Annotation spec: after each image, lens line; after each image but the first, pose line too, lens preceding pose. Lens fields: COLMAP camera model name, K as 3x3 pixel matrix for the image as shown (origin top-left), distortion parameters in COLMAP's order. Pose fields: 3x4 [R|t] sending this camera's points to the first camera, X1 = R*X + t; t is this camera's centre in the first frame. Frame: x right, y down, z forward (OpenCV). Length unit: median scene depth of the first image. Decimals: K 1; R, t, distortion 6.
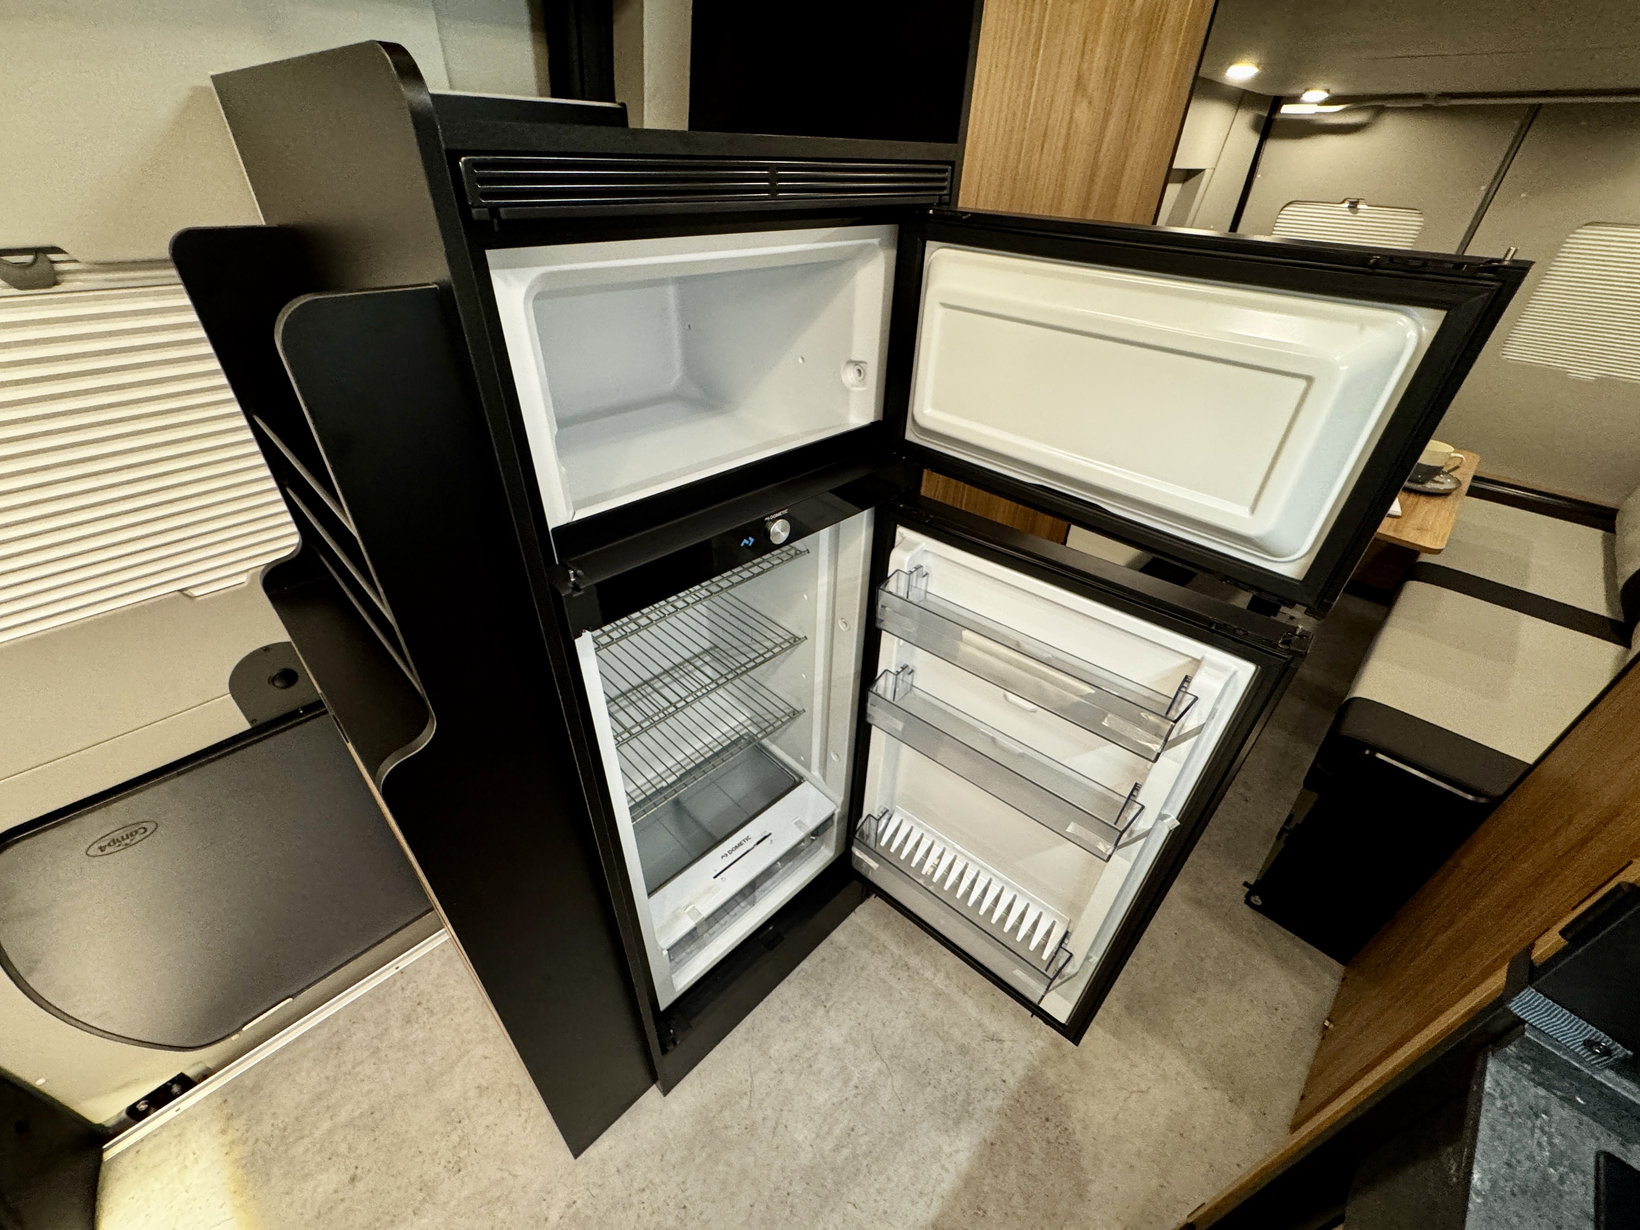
lens RADIAL K [[655.7, 0, 816.8], [0, 655.7, 614.1], [0, 0, 1]] dist [-0.006178, -0.000090]
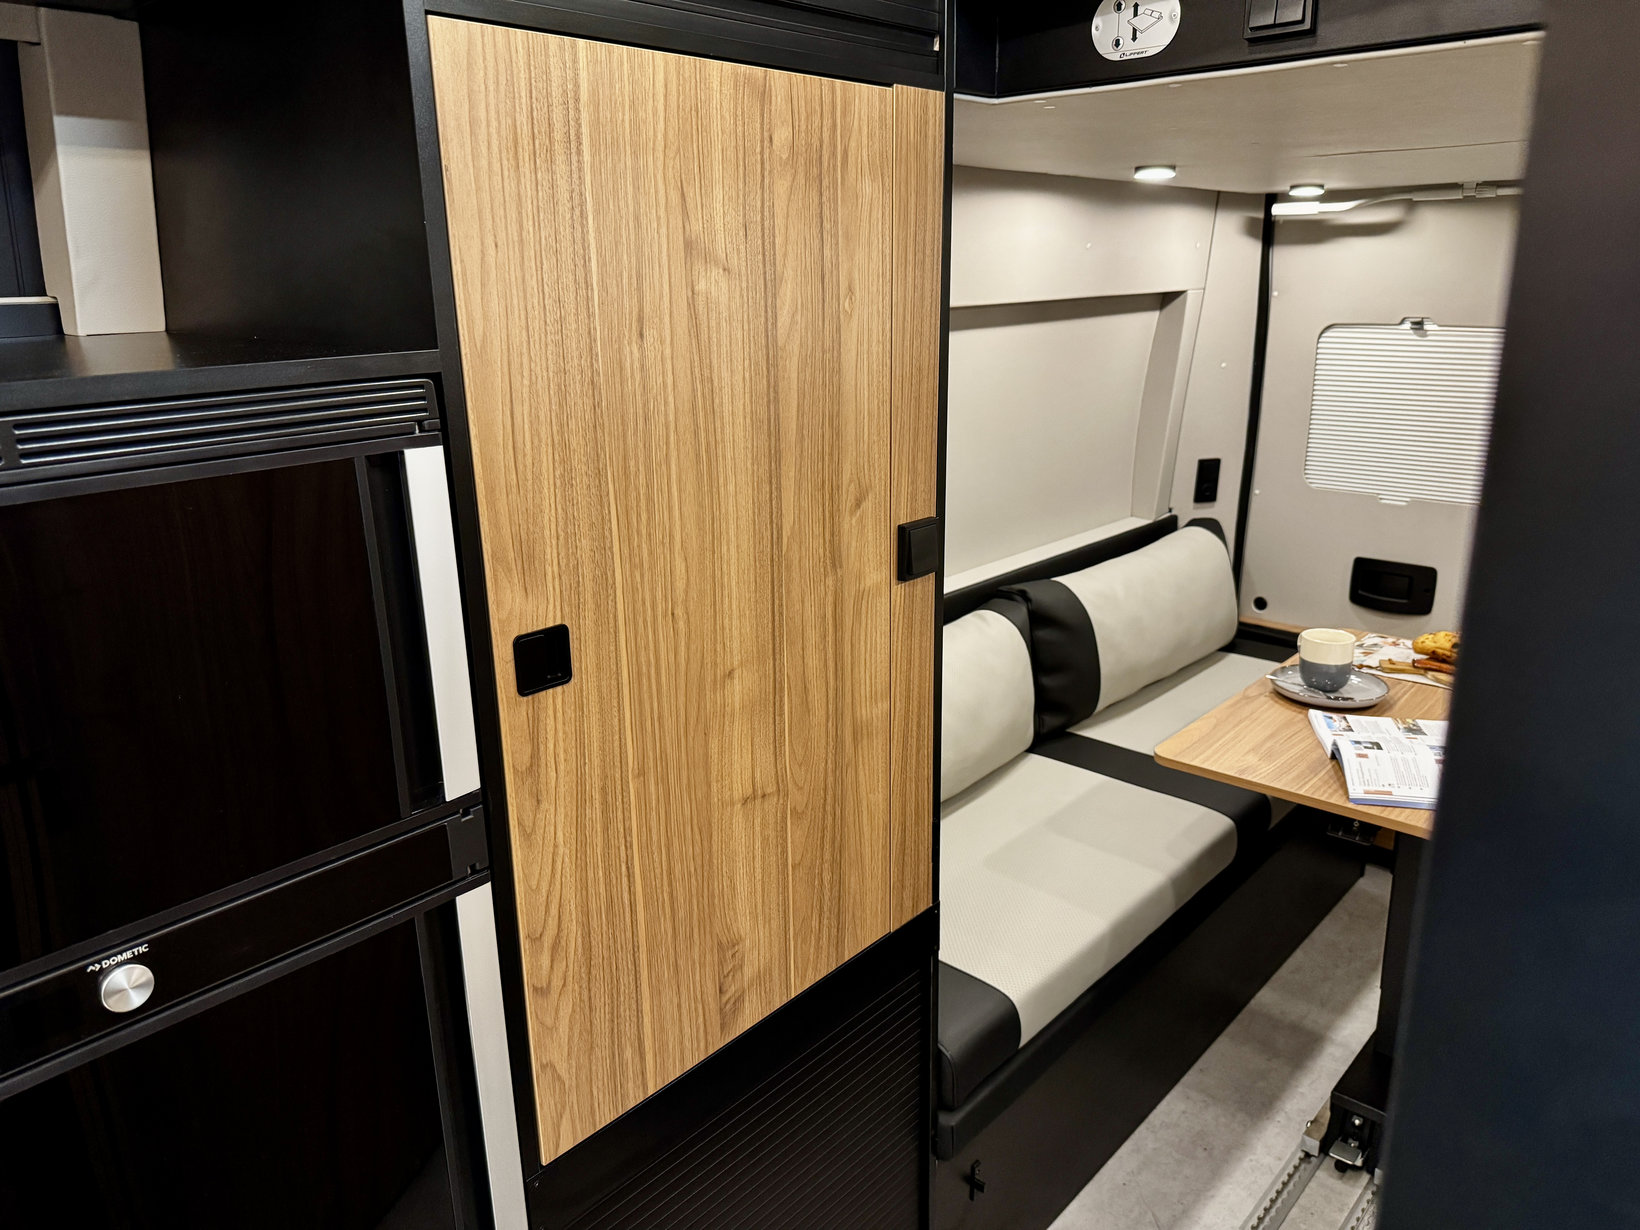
lens RADIAL K [[1159.3, 0, 817.3], [0, 1159.3, 619.4], [0, 0, 1]] dist [0.027231, -0.030918]
pose [[0.997345, -0.062495, 0.037371, 0.417068], [0.071128, 0.946006, -0.316249, -0.057920], [-0.015589, 0.318068, 0.947940, -0.014442]]
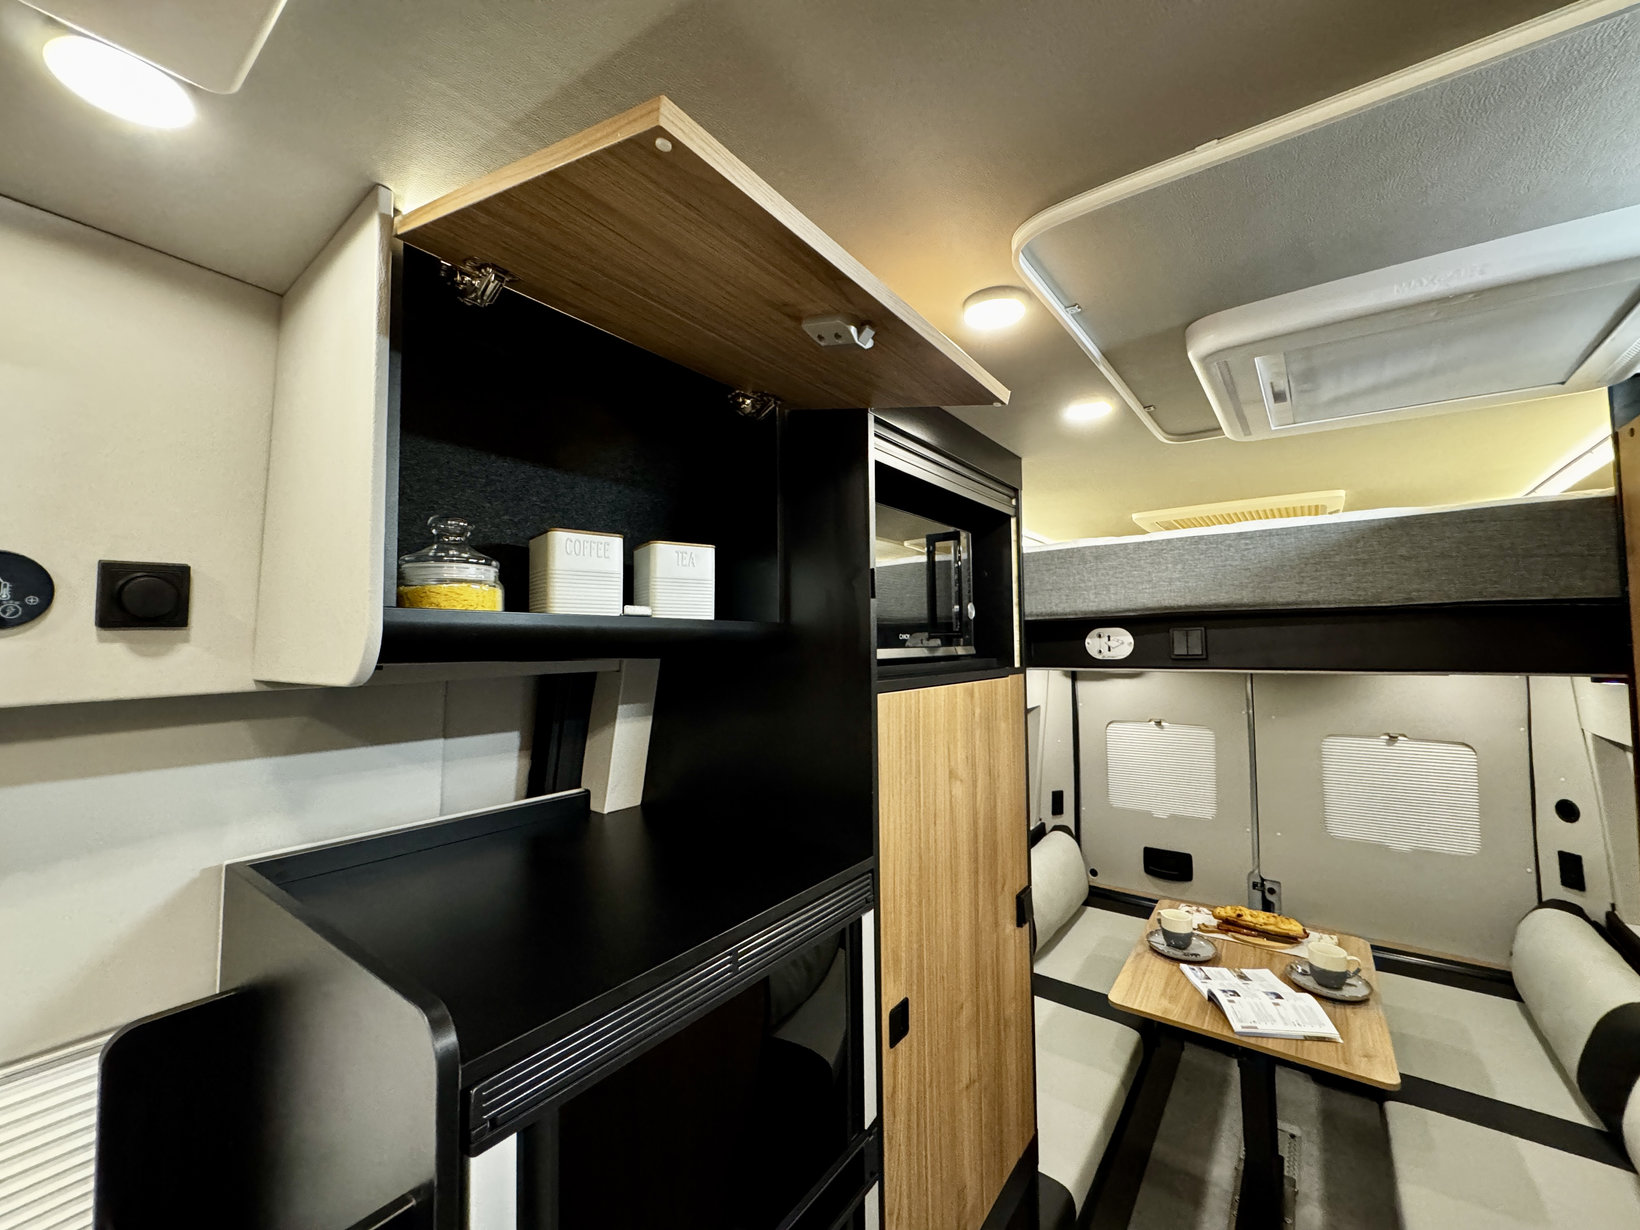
lens RADIAL K [[655.7, 0, 817.3], [0, 655.7, 609.6], [0, 0, 1]] dist [-0.006178, -0.000090]
pose [[0.988459, -0.035239, 0.147333, -0.045451], [0.118399, 0.786413, -0.606247, -0.272441], [-0.094501, 0.616695, 0.781509, -0.198642]]
